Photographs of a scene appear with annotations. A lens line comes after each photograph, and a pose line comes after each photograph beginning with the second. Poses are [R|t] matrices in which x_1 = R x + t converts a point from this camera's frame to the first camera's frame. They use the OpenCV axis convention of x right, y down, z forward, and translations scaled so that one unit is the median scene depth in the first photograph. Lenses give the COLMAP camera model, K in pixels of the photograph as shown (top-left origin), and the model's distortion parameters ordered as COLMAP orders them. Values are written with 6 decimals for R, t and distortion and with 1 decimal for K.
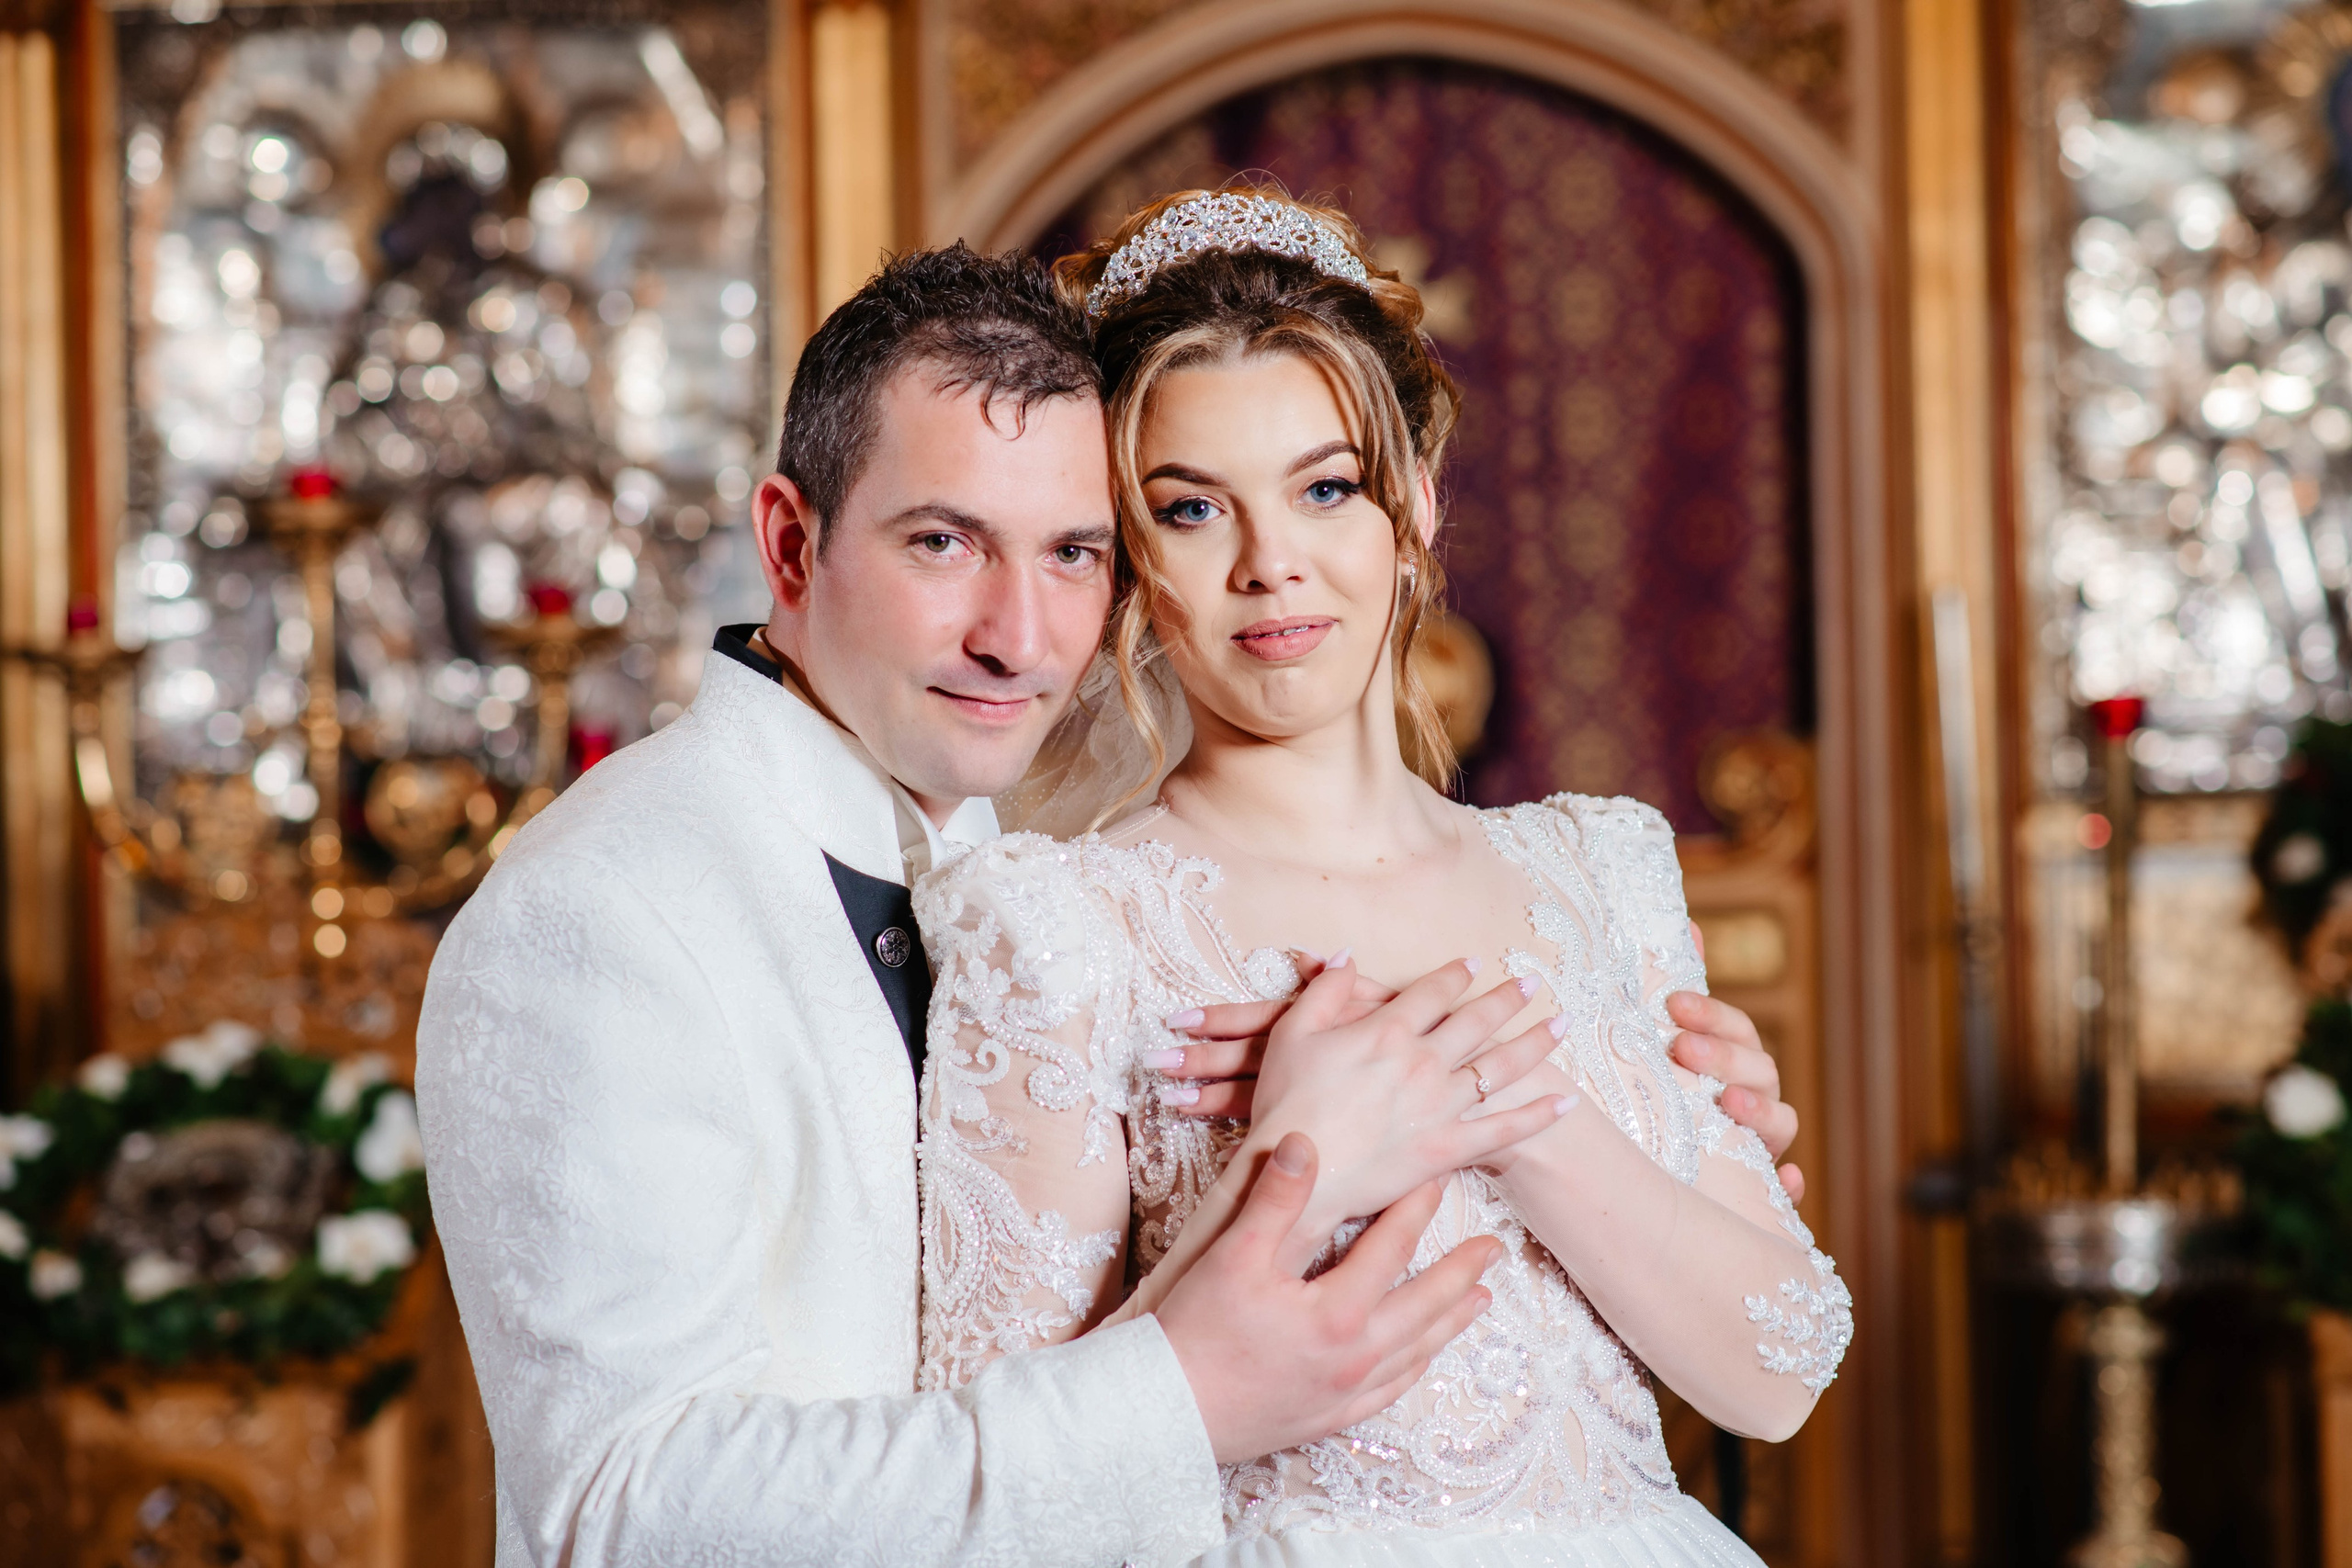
lens RADIAL K [[5702.9, 0, 1176.0], [0, 5702.9, 784.0], [0, 0, 1]] dist [0.057296, 0.216332]
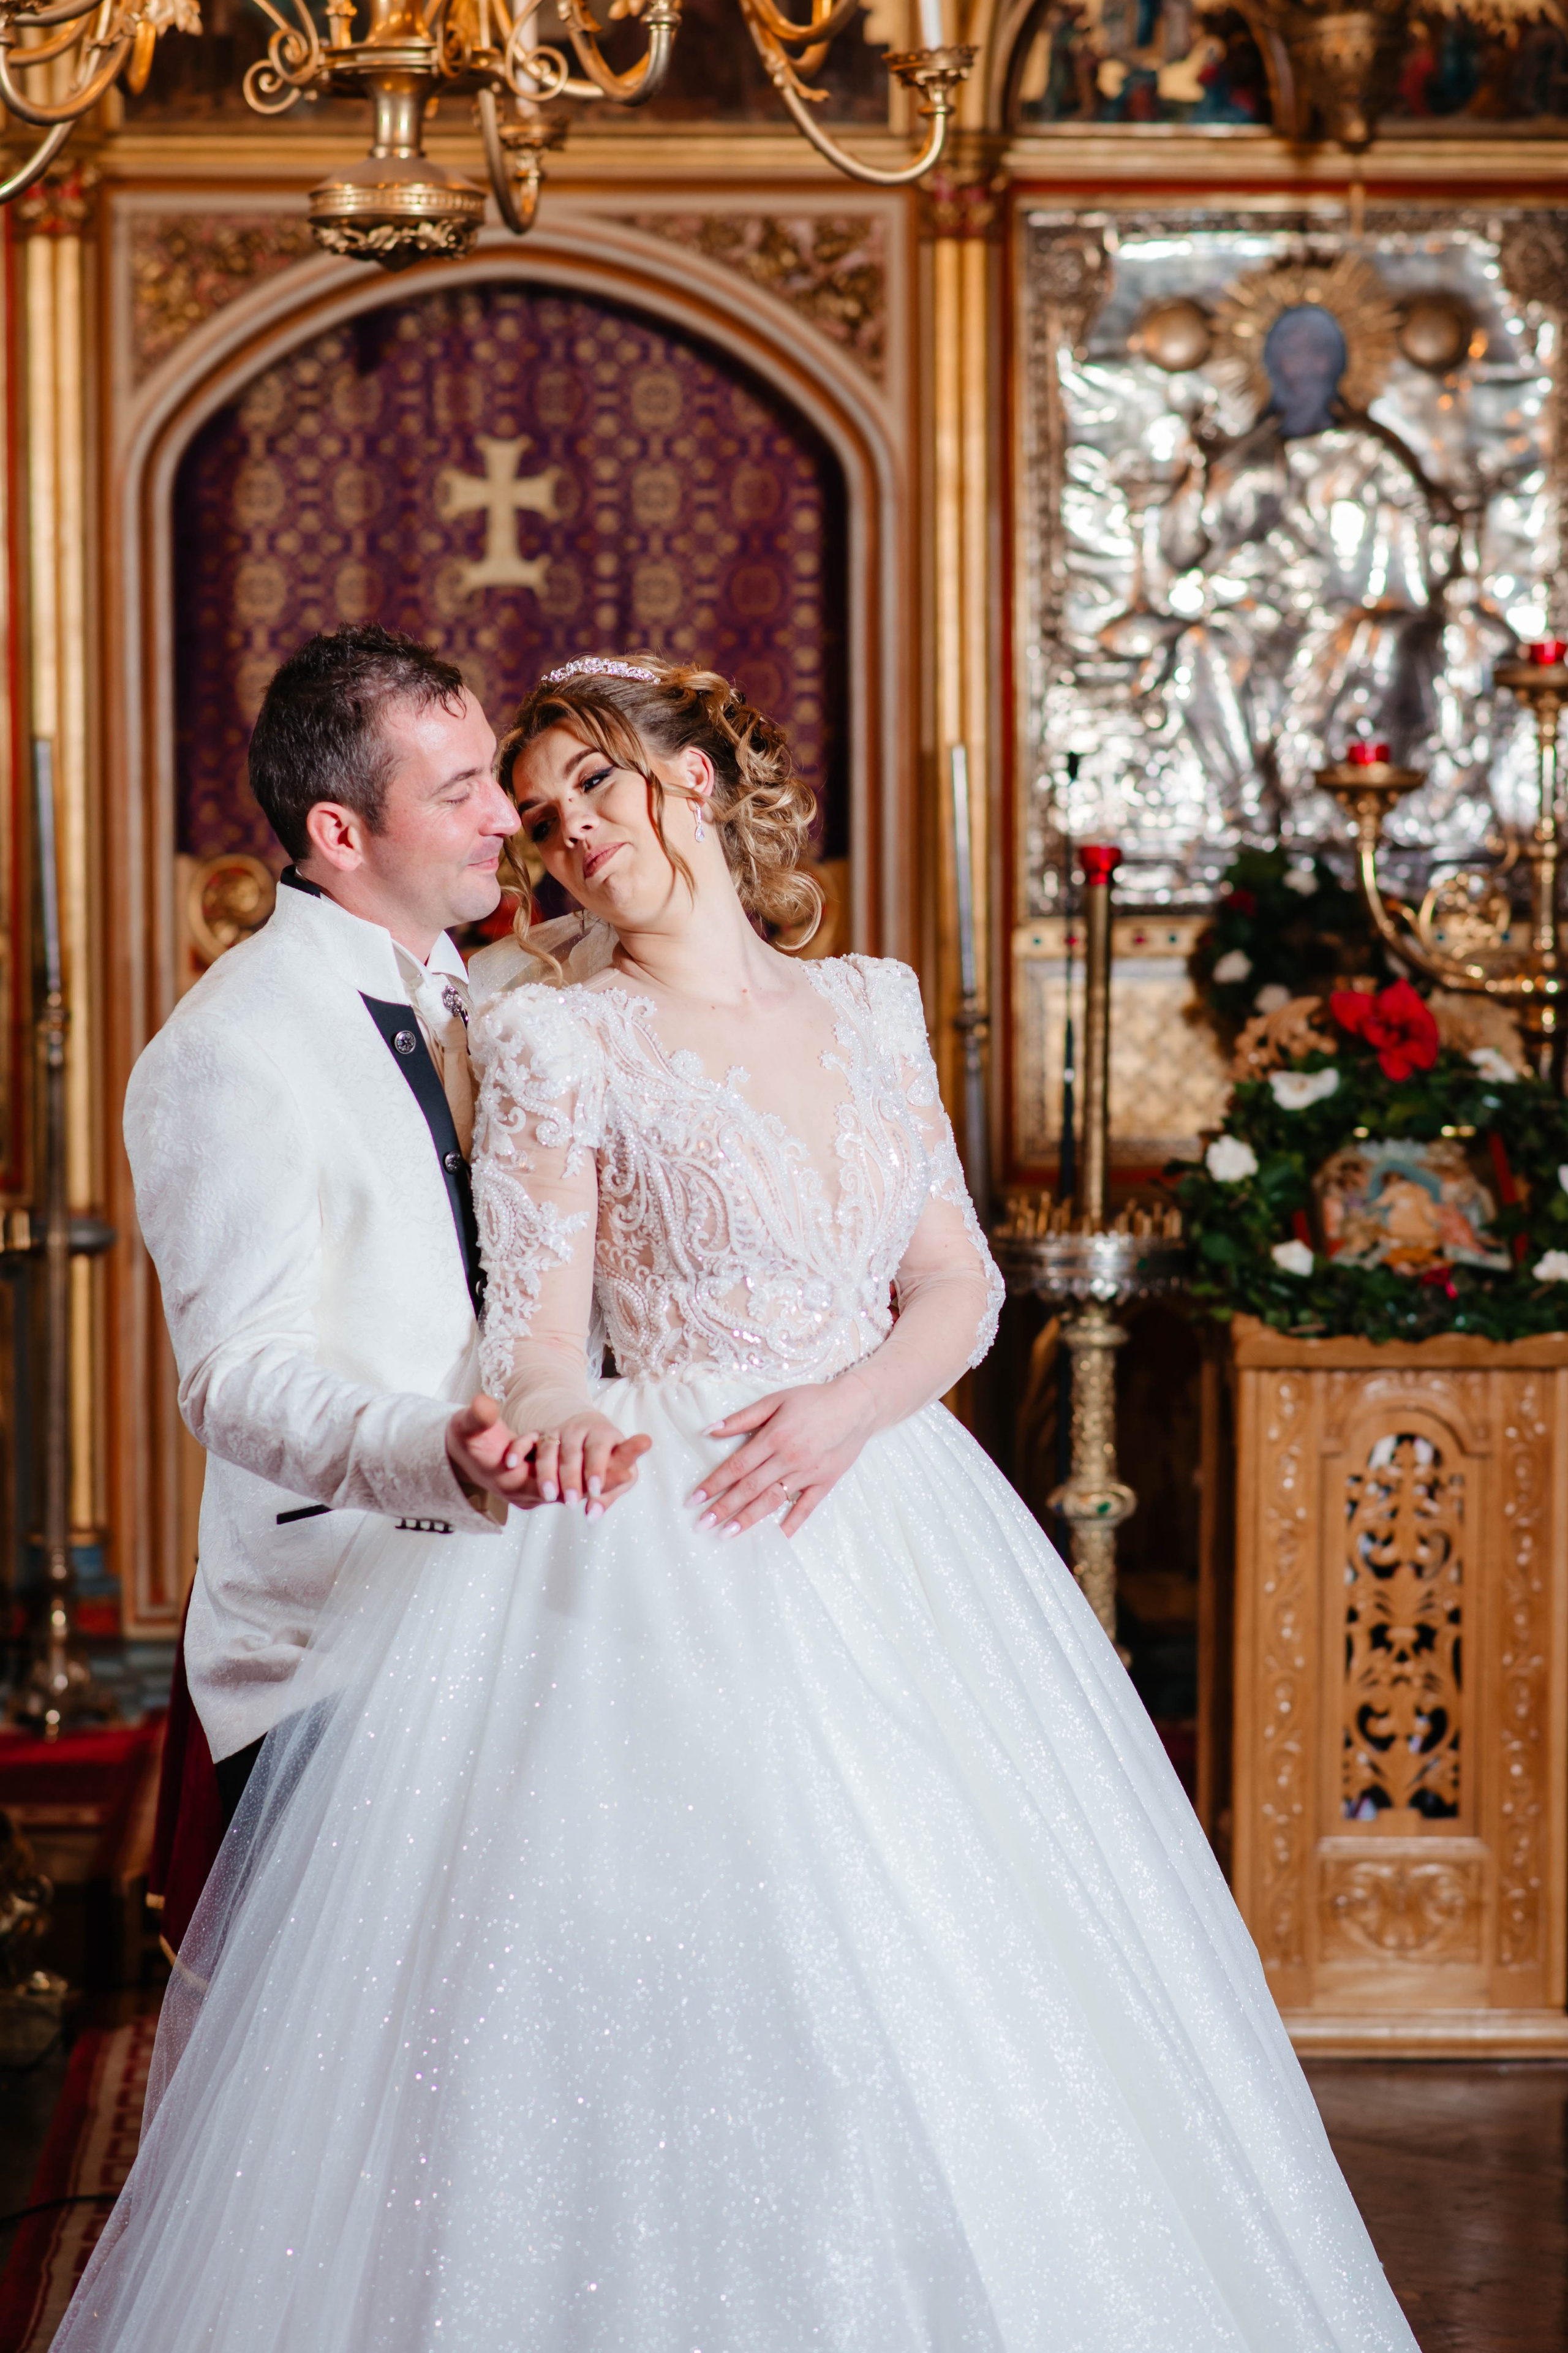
lens RADIAL K [[6064.3, 0, 784.0], [0, 6064.3, 1176.5], [0, 0, 1]] dist [0.058384, 0.387386]
pose [[0.992662, 0.010922, 0.120431, -0.056348], [-0.017760, 0.998281, 0.055855, -0.012959], [-0.119614, -0.057584, 0.991149, -0.287094]]
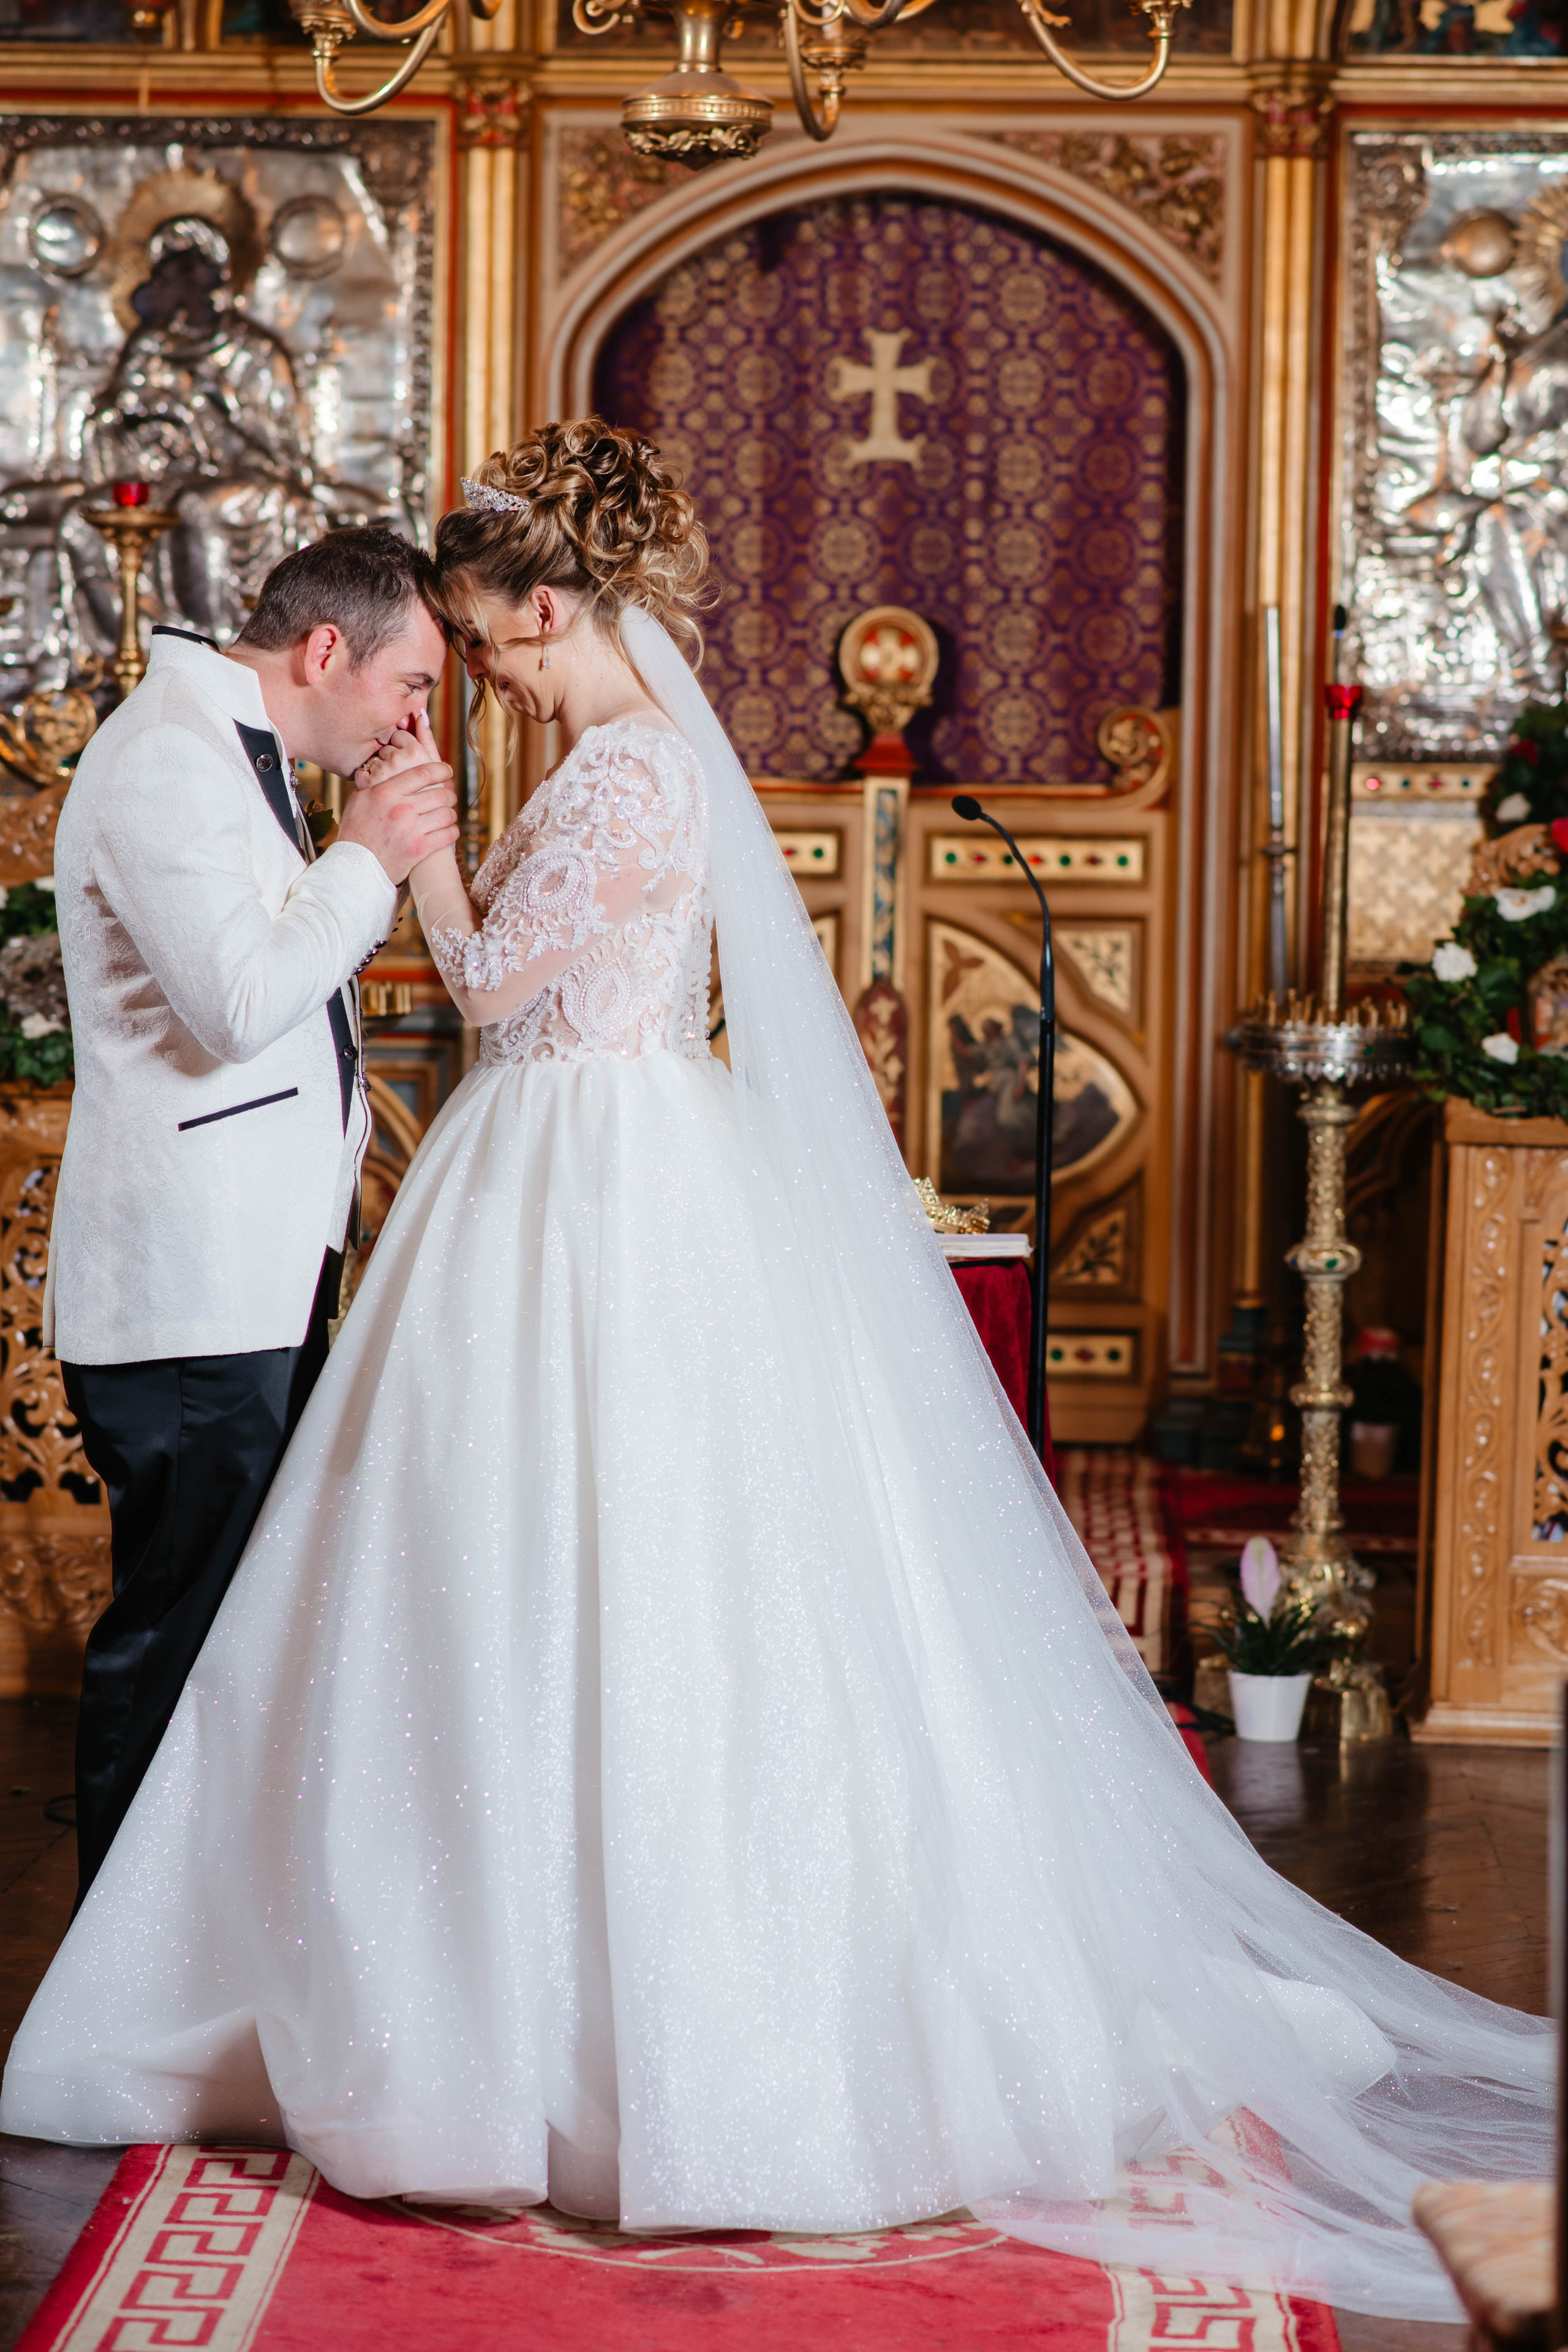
lens RADIAL K [[5703.4, 0, 784.0], [0, 5703.4, 1176.0], [0, 0, 1]] dist [0.057296, 0.216332]
pose [[0.999084, 0.034954, 0.024686, -0.012313], [-0.036801, 0.996207, 0.078846, -0.000858], [-0.021836, -0.079683, 0.996581, -0.379870]]
